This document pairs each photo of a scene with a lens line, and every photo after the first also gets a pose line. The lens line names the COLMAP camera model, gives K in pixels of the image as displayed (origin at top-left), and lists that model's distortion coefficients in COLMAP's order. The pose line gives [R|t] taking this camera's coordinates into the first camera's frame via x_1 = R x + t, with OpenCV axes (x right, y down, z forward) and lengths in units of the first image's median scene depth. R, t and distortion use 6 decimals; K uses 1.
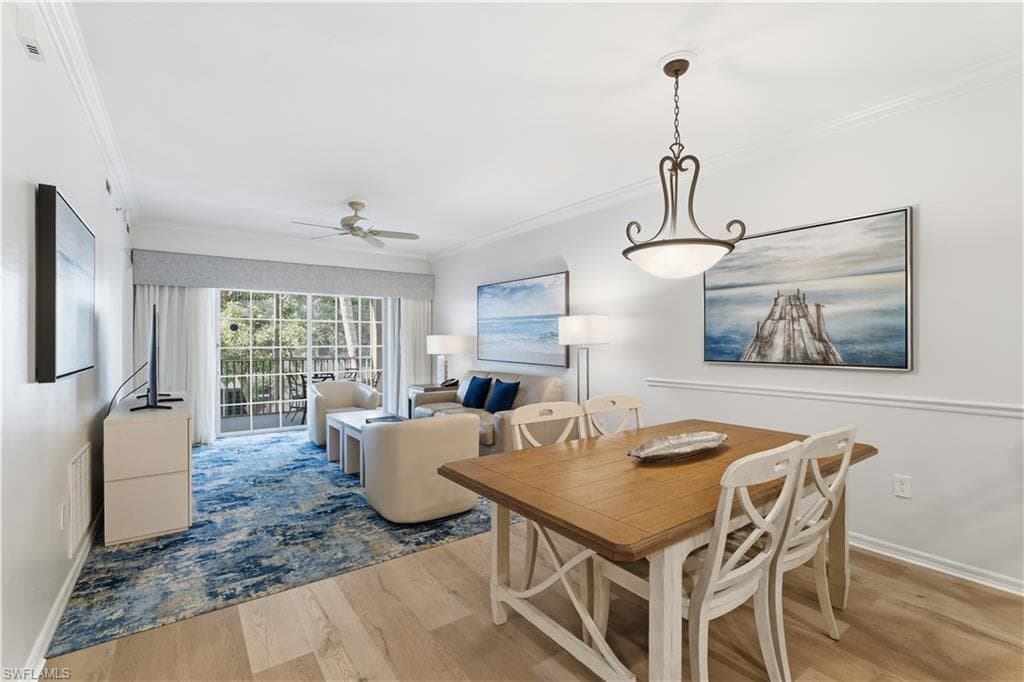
lens RADIAL K [[461.3, 0, 518.4], [0, 461.3, 345.2], [0, 0, 1]] dist [-0.011039, 0.002456]
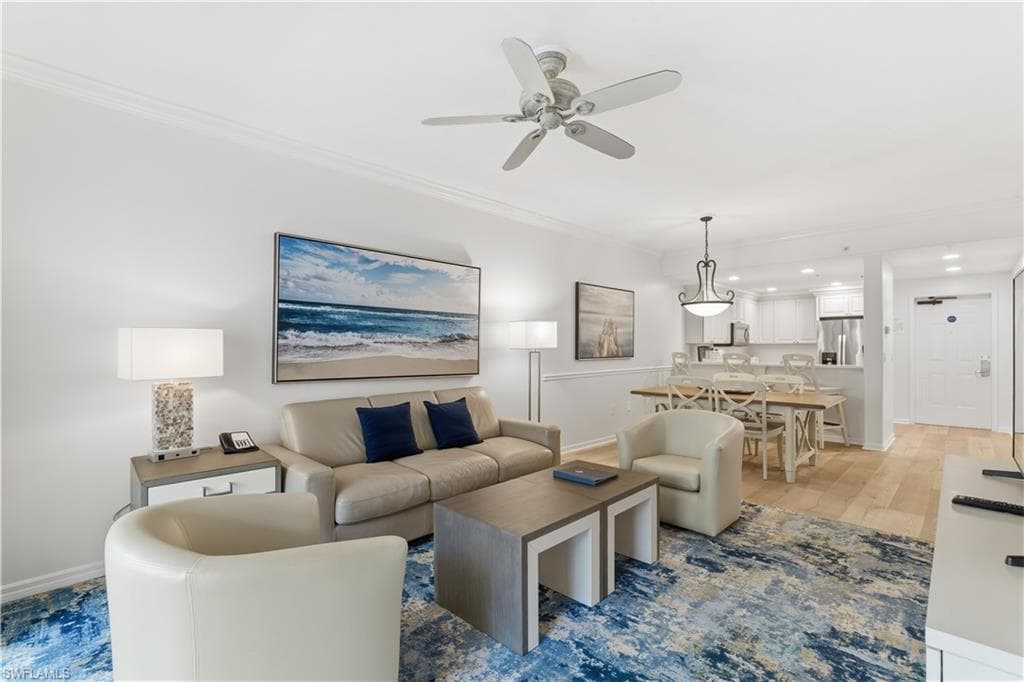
lens RADIAL K [[461.3, 0, 513.9], [0, 461.3, 342.3], [0, 0, 1]] dist [-0.011039, 0.002456]
pose [[-0.153207, 0.010911, 0.988134, -1.203558], [0.010180, 0.999903, -0.009463, -0.008597], [-0.988142, 0.008609, -0.153303, 1.620229]]
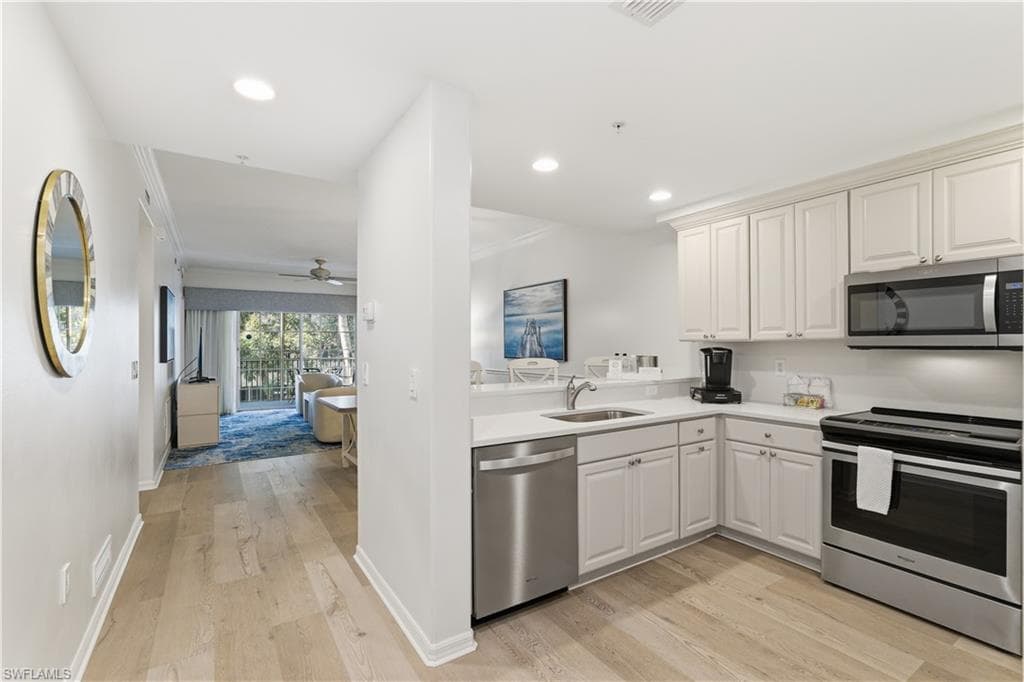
lens RADIAL K [[461.3, 0, 513.7], [0, 461.3, 347.4], [0, 0, 1]] dist [-0.011039, 0.002456]
pose [[0.998475, -0.000587, -0.055199, 0.597913], [0.000365, 0.999992, -0.004038, 0.002732], [0.055201, 0.004011, 0.998467, -0.818945]]
